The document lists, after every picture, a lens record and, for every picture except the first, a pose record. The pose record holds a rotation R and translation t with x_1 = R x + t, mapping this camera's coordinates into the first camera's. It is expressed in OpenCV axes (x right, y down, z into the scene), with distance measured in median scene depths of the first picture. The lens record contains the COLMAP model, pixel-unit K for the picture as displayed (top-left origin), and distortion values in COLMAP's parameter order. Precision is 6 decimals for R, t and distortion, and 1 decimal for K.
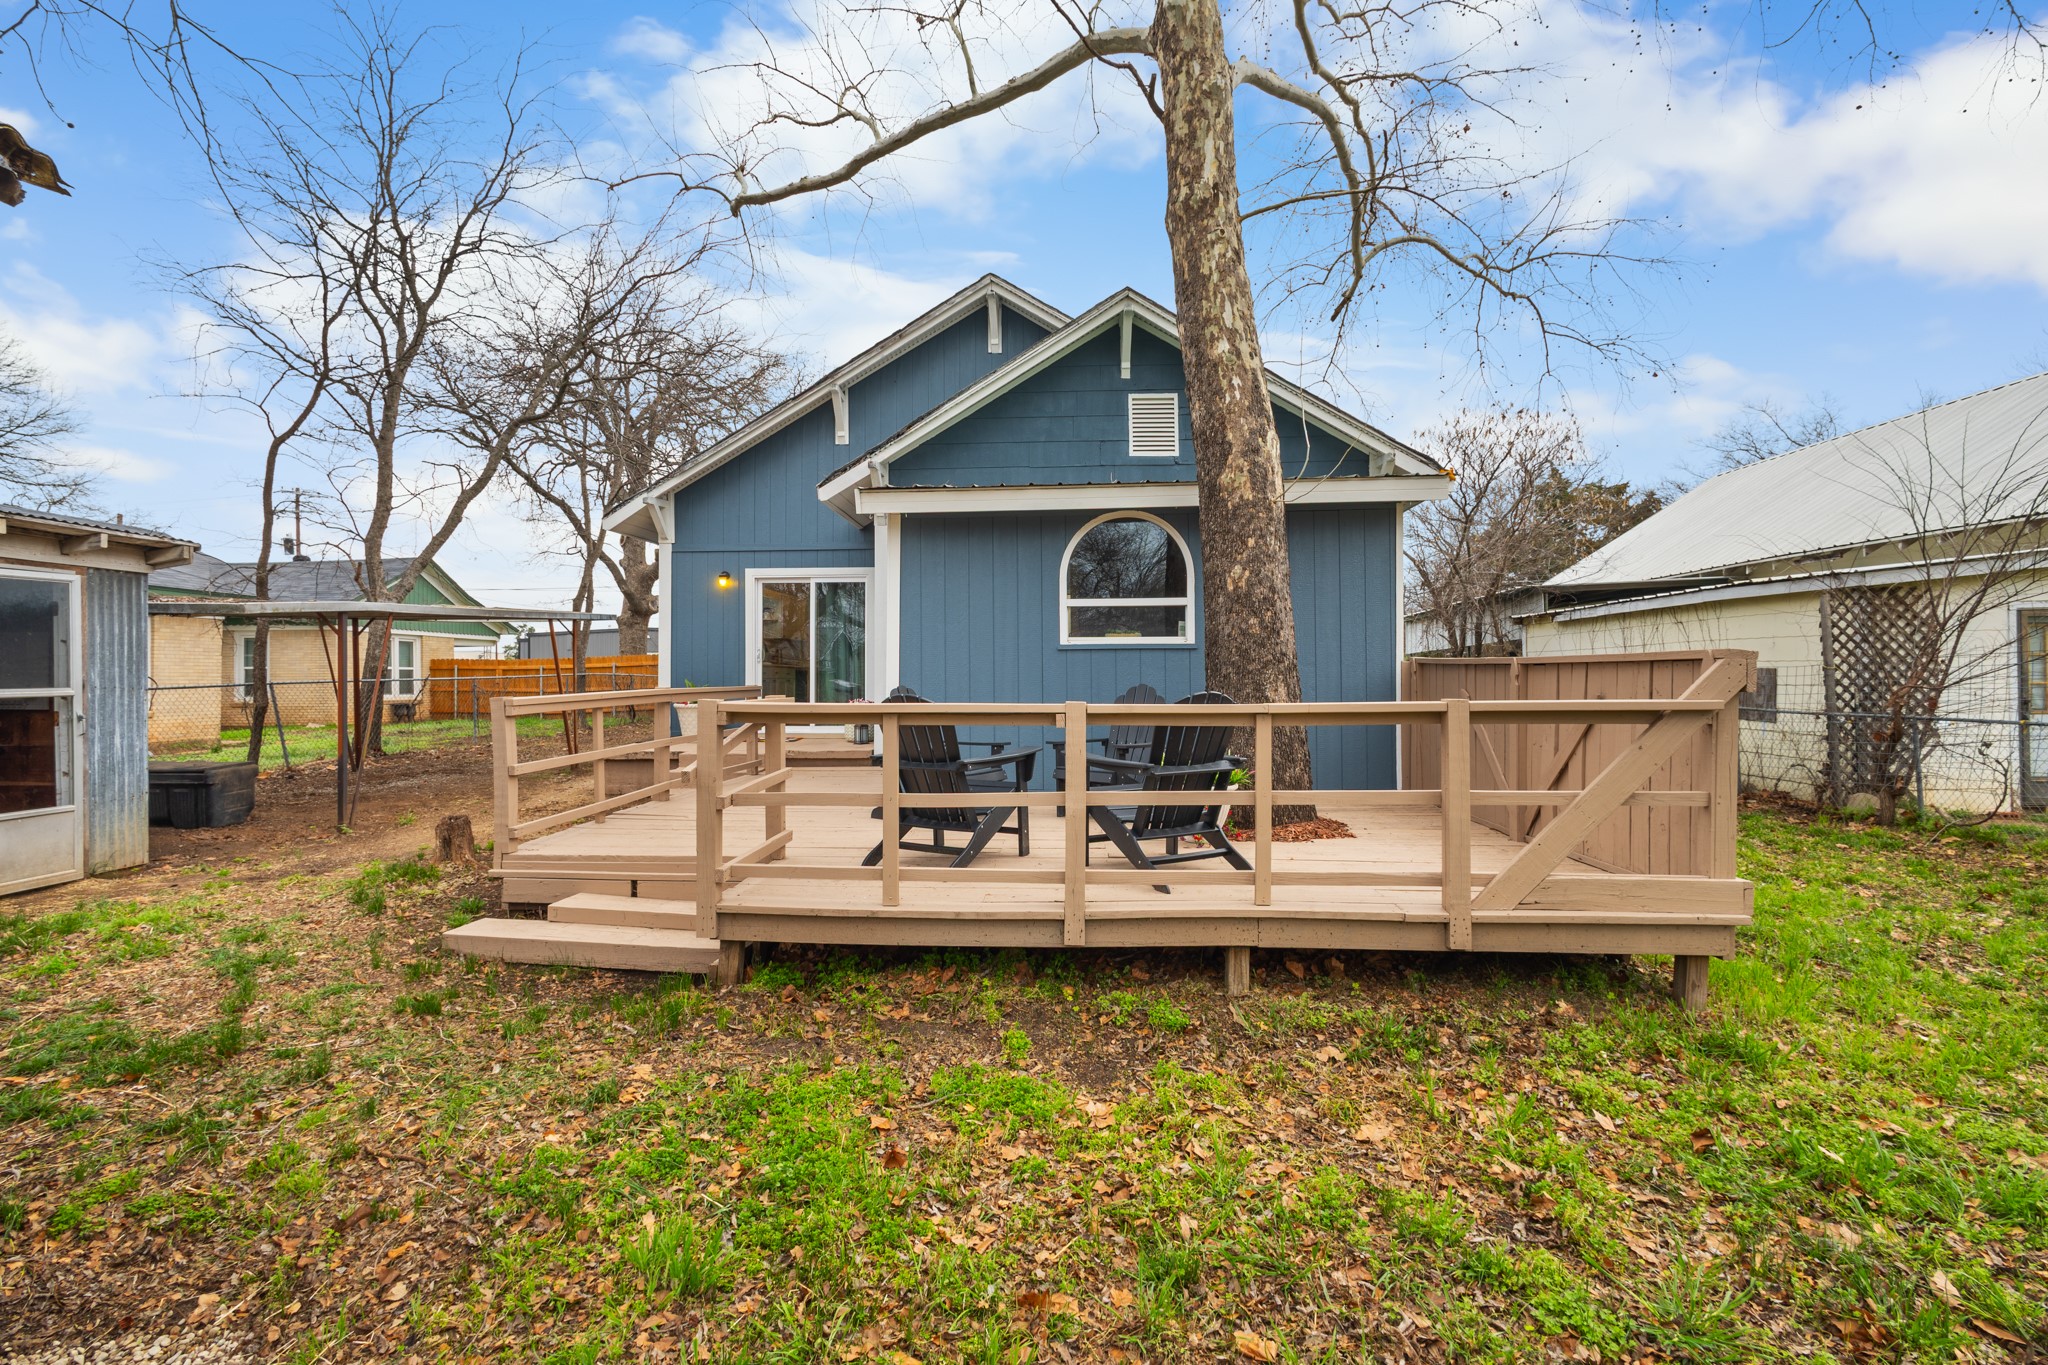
lens RADIAL K [[954.7, 0, 1018.4], [0, 954.7, 678.6], [0, 0, 1]] dist [0.002789, 0.000234]
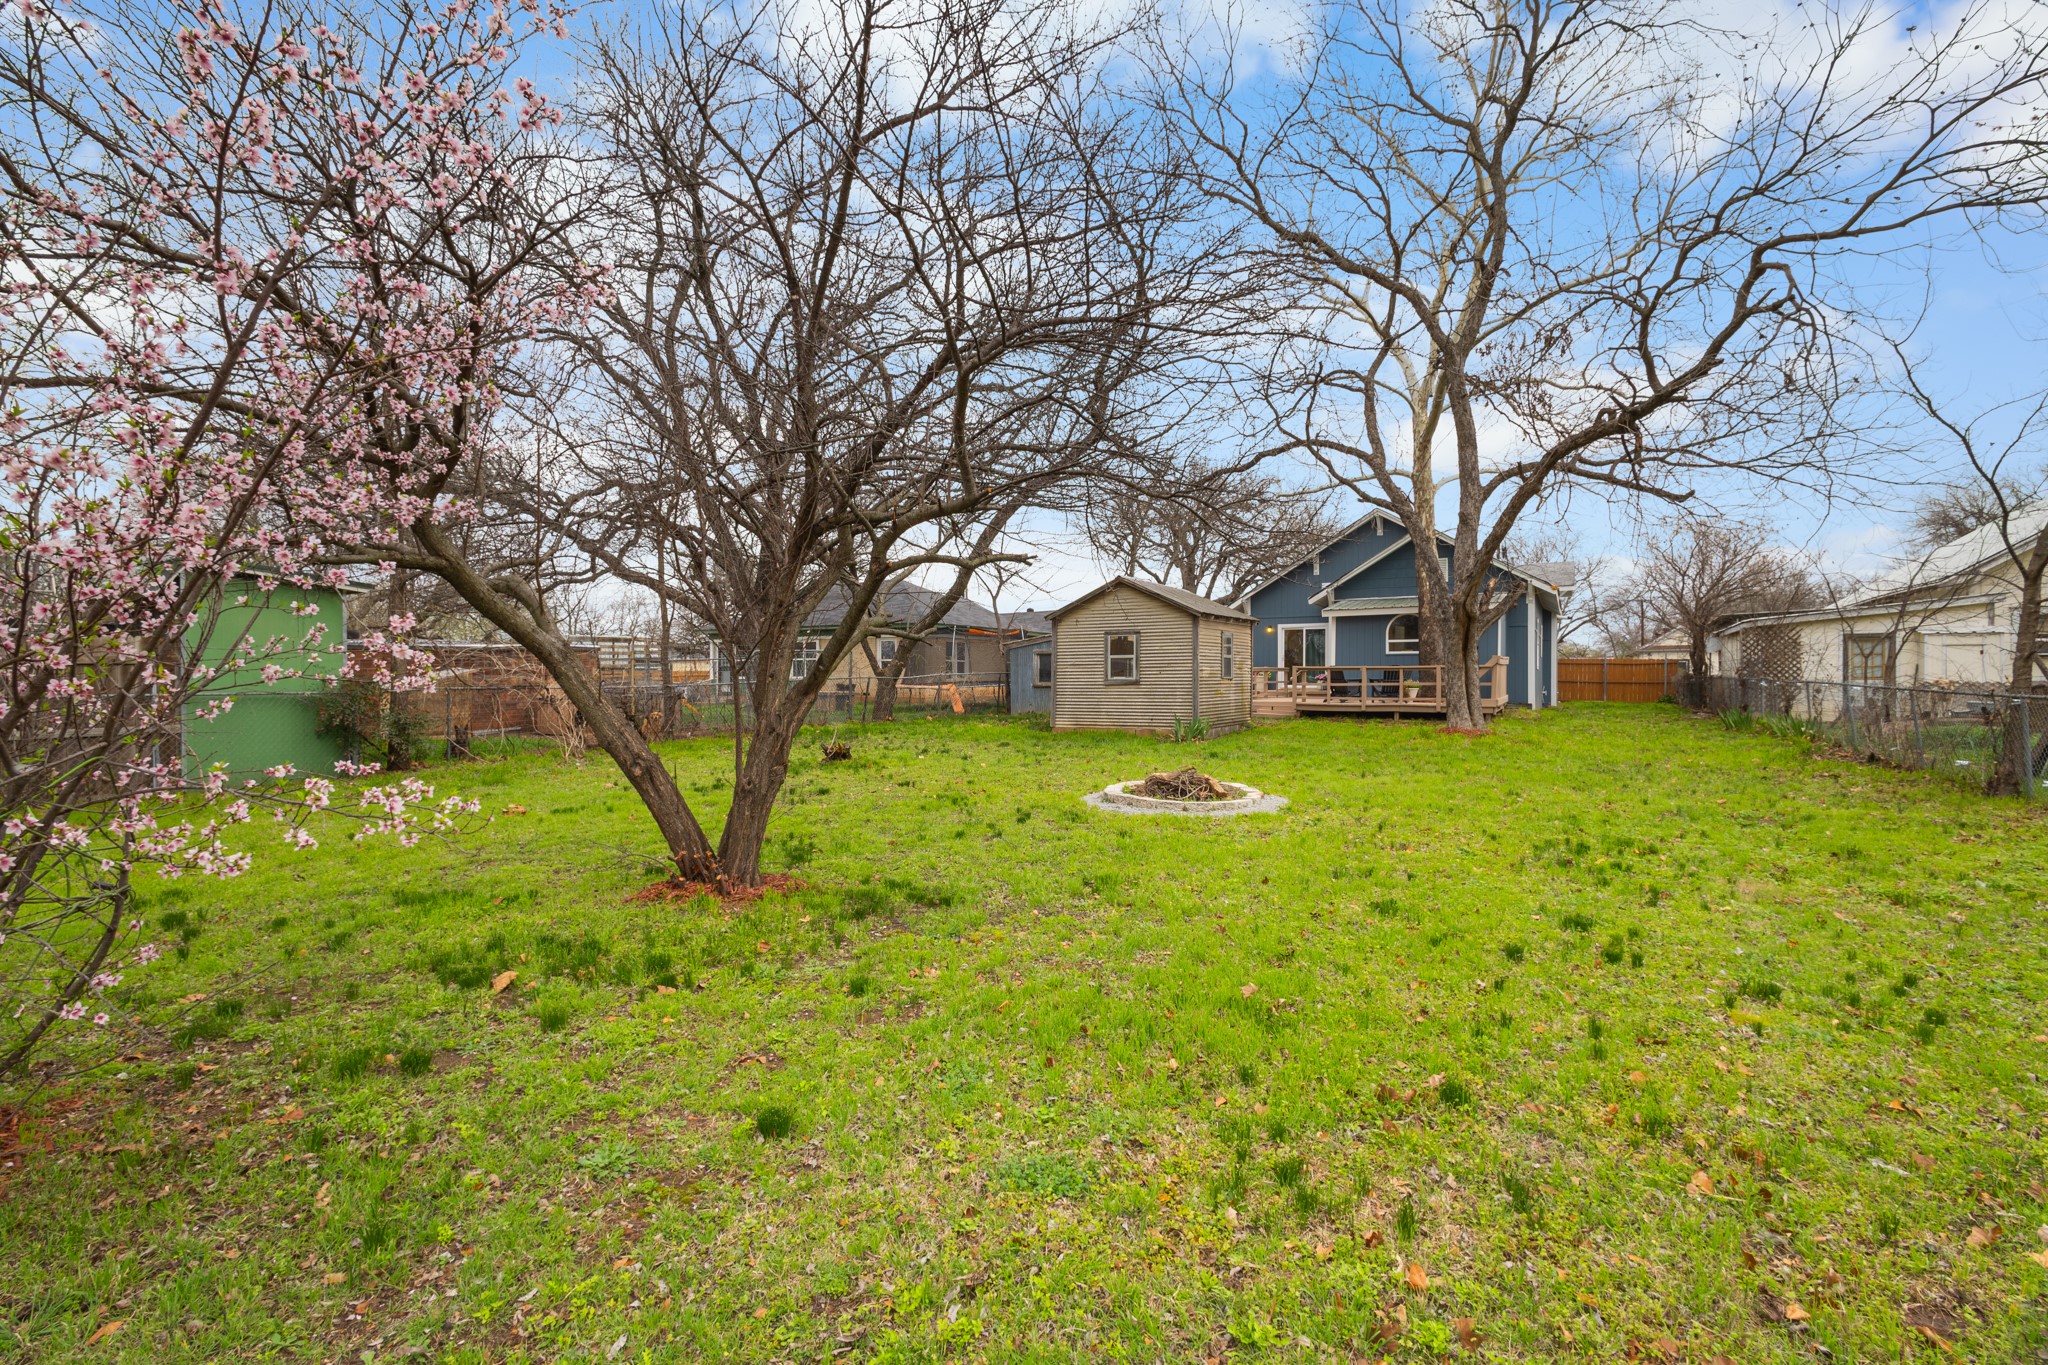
lens RADIAL K [[954.7, 0, 1011.9], [0, 954.7, 680.0], [0, 0, 1]] dist [0.002789, 0.000234]
pose [[0.888169, 0.006924, -0.459465, 0.297524], [-0.006019, 0.999976, 0.003434, 0.036804], [0.459478, -0.000284, 0.888189, -1.820937]]
